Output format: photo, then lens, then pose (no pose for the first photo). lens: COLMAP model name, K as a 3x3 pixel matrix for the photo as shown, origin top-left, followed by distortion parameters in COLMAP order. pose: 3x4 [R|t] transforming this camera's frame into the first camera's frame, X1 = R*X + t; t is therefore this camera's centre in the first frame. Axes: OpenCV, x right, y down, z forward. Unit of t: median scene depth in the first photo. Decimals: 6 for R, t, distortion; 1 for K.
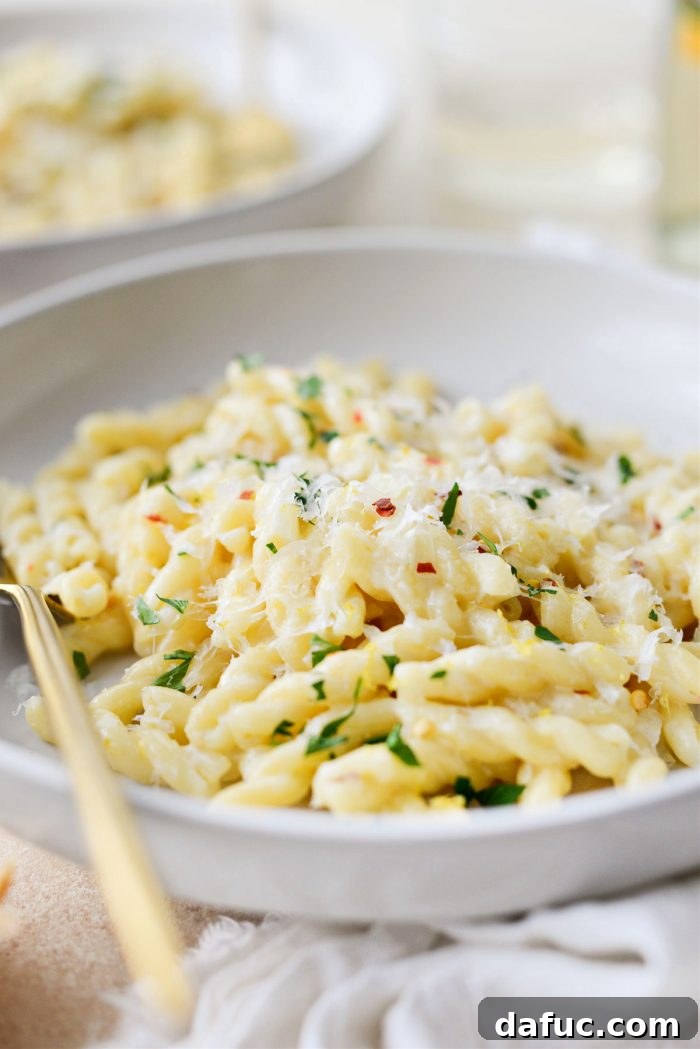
lens RADIAL K [[1520.0, 0, 350.0], [0, 1520.0, 524.5], [0, 0, 1]] dist [-0.006251, 0.105491]
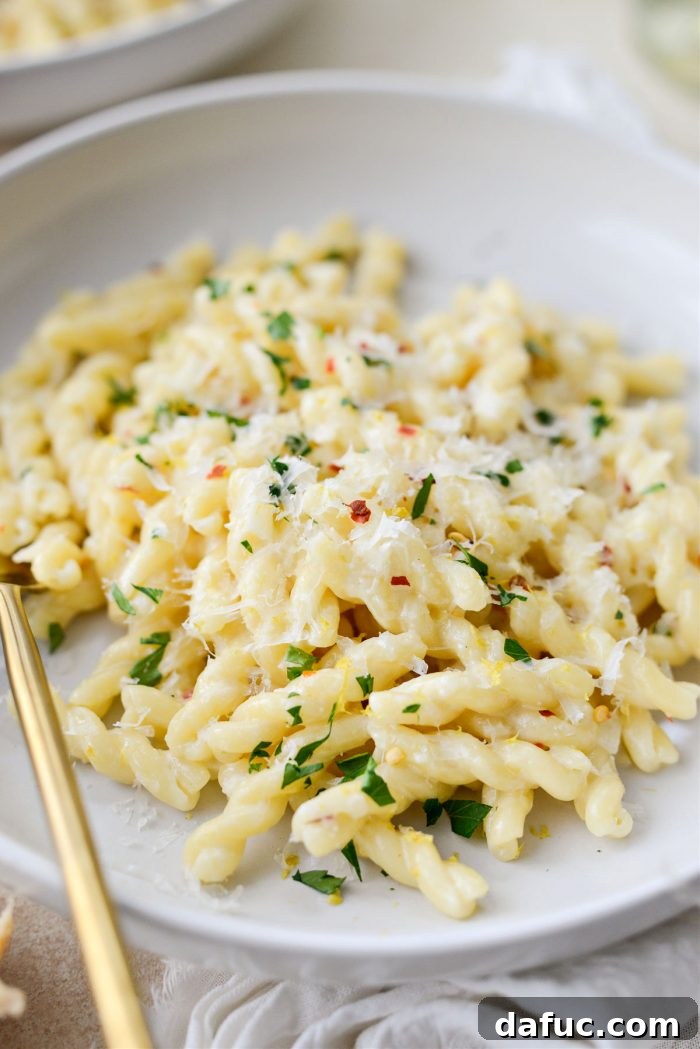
lens RADIAL K [[1520.0, 0, 350.0], [0, 1520.0, 524.5], [0, 0, 1]] dist [-0.006251, 0.105491]
pose [[0.999168, 0.006613, 0.040252, -0.024102], [-0.017478, 0.961006, 0.275976, -0.282494], [-0.036858, -0.276450, 0.960321, 0.038487]]
